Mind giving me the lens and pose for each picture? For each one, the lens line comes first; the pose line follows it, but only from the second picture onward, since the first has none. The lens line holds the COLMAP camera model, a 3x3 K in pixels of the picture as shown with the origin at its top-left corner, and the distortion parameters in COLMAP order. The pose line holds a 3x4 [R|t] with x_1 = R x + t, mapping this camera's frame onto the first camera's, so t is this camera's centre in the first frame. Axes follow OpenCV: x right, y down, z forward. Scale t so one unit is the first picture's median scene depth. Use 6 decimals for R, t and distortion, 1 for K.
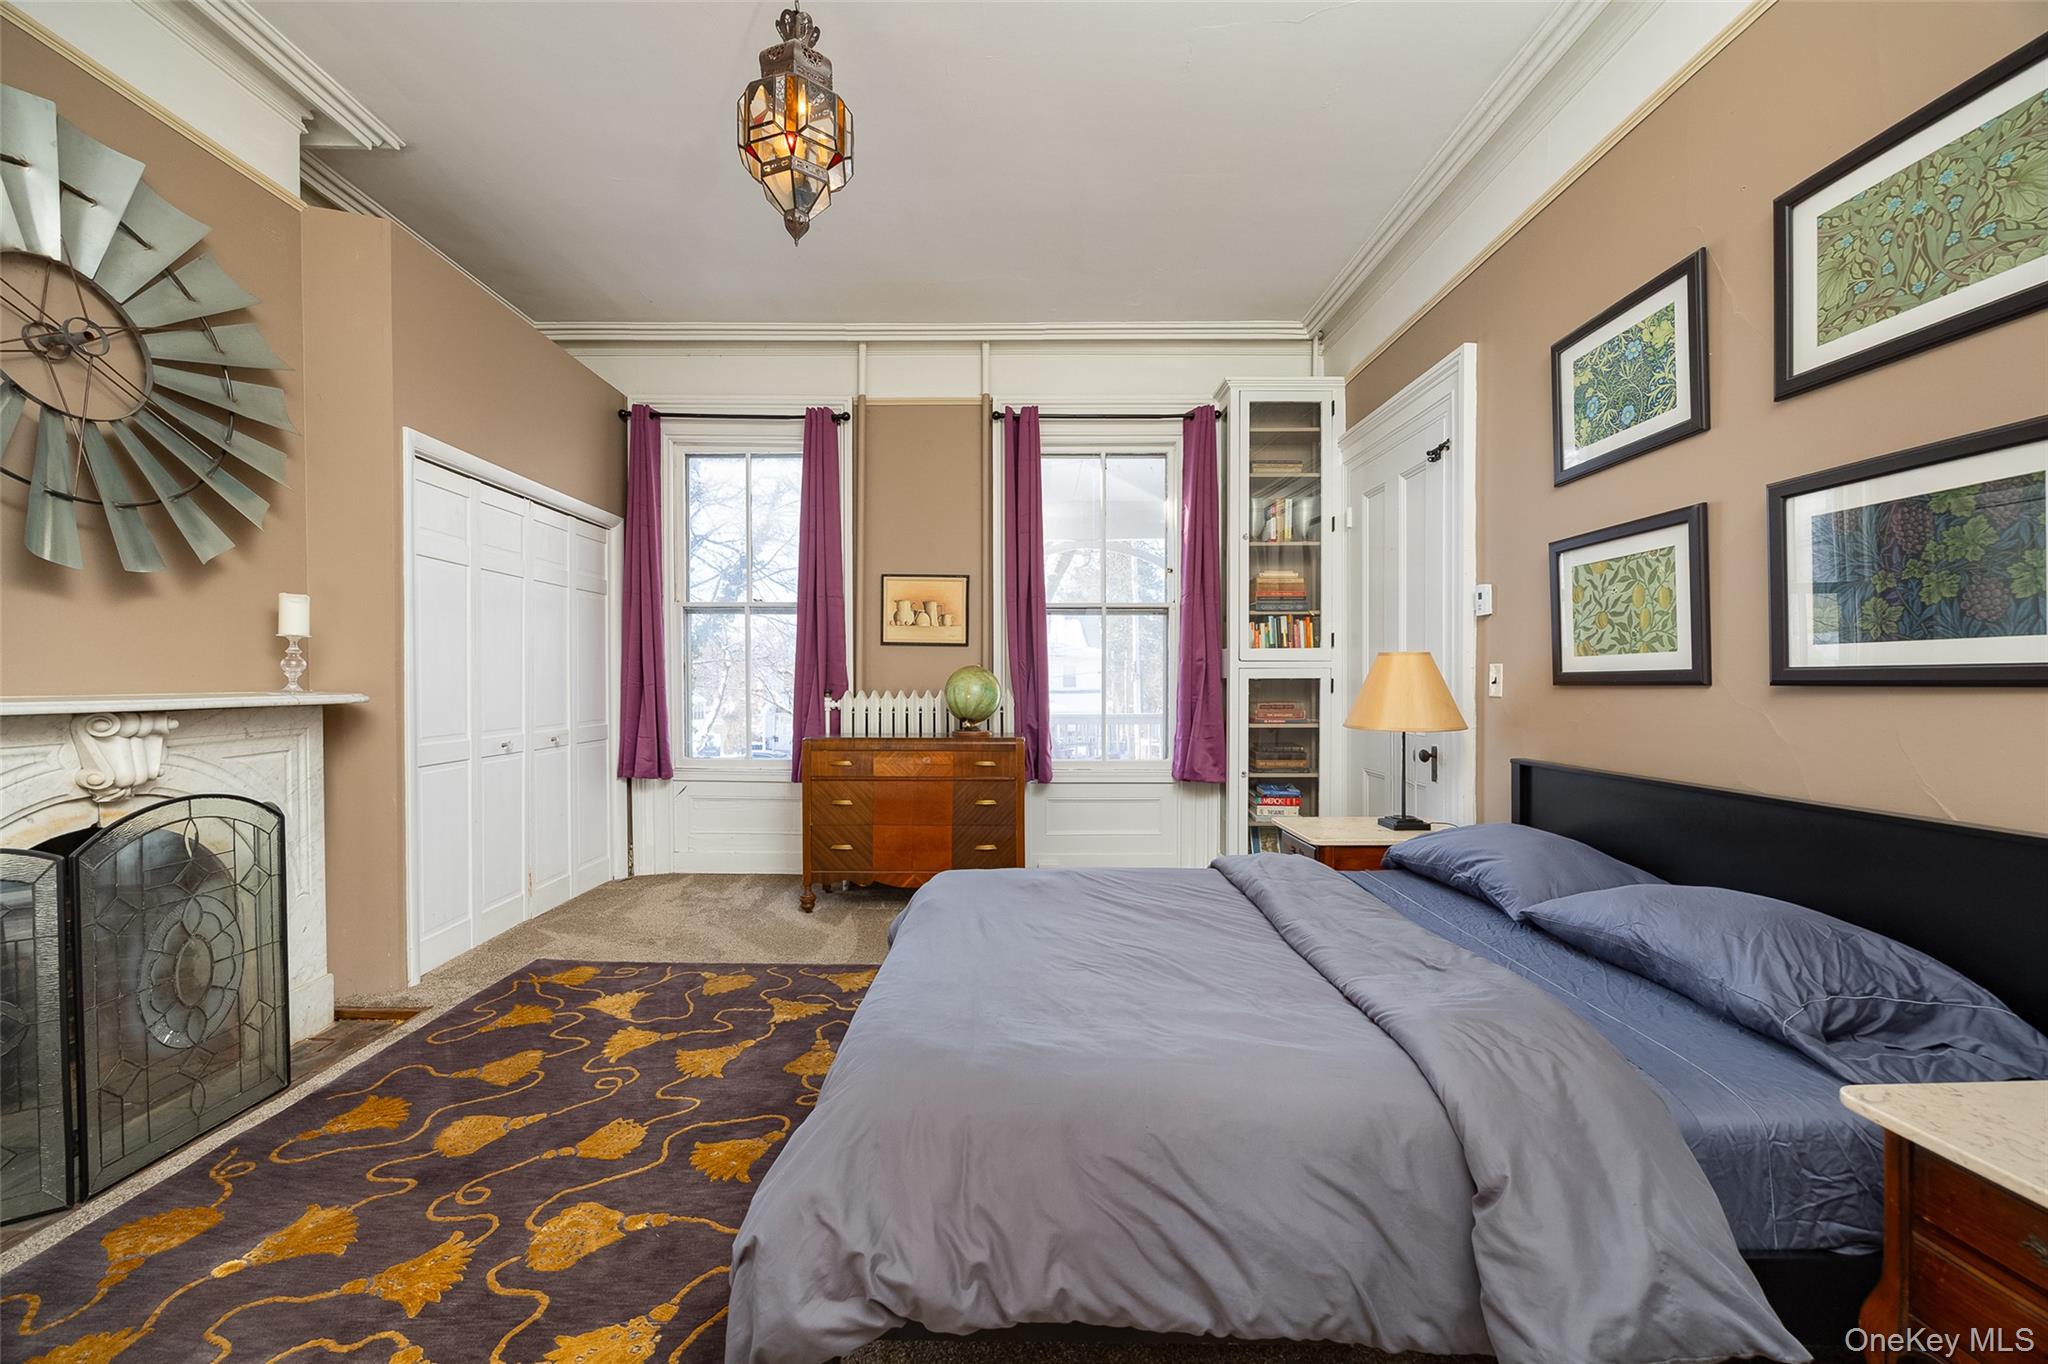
lens RADIAL K [[790.5, 0, 1021.2], [0, 790.5, 685.0], [0, 0, 1]] dist [0.000668, 0.000091]
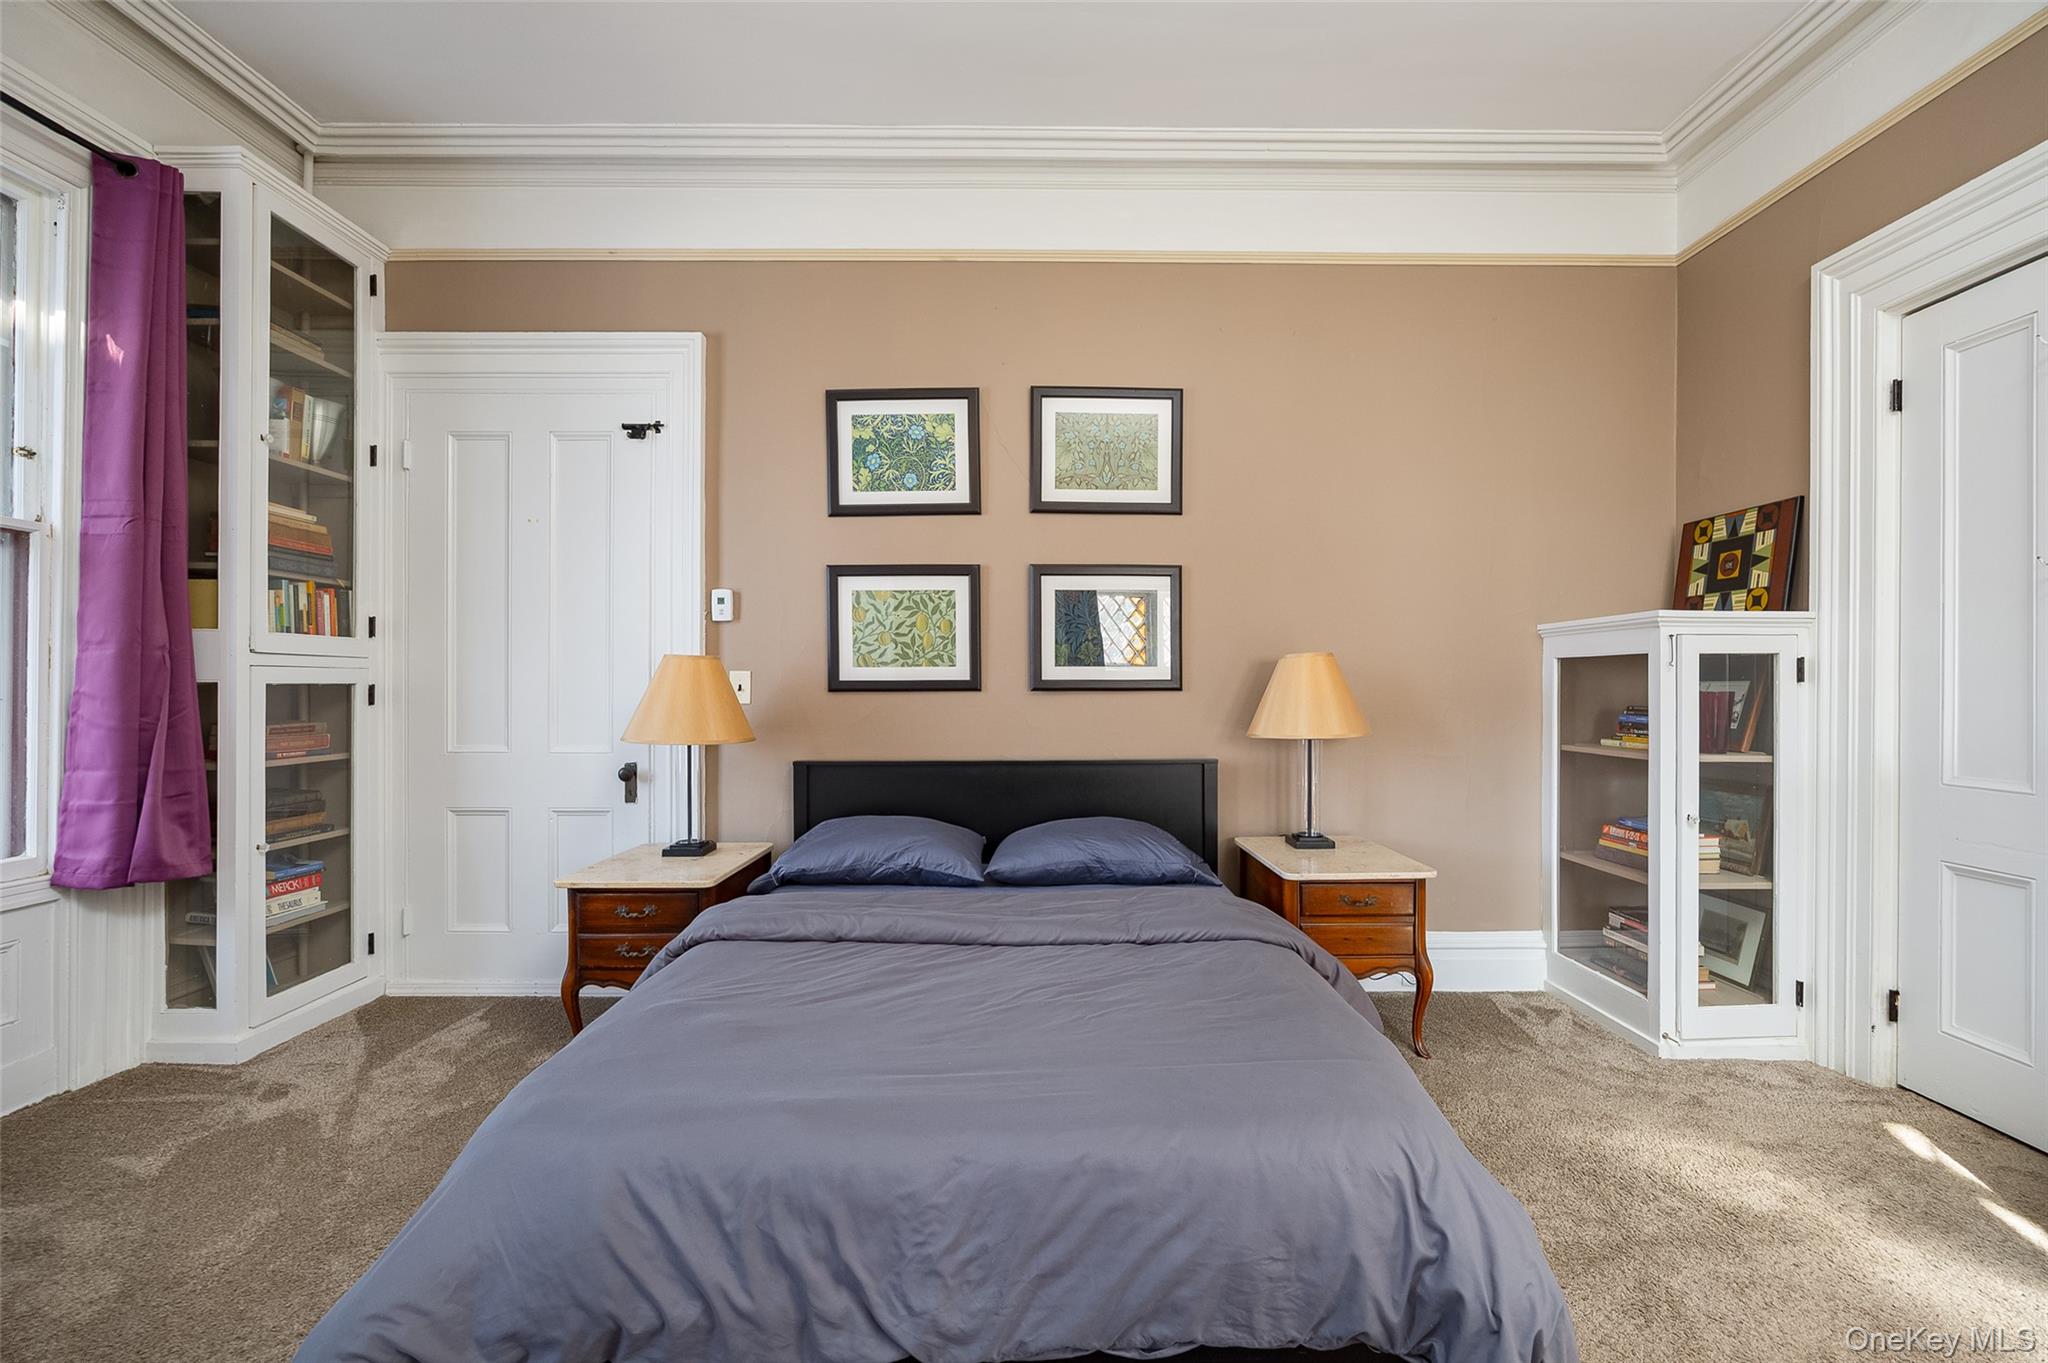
lens RADIAL K [[909.0, 0, 1029.5], [0, 909.0, 679.7], [0, 0, 1]] dist [0.000635, -0.000023]
pose [[-0.000572, 0.007229, 0.999974, -0.669147], [0.004066, 0.999966, -0.007227, -0.006849], [-0.999992, 0.004061, -0.000602, 0.769443]]
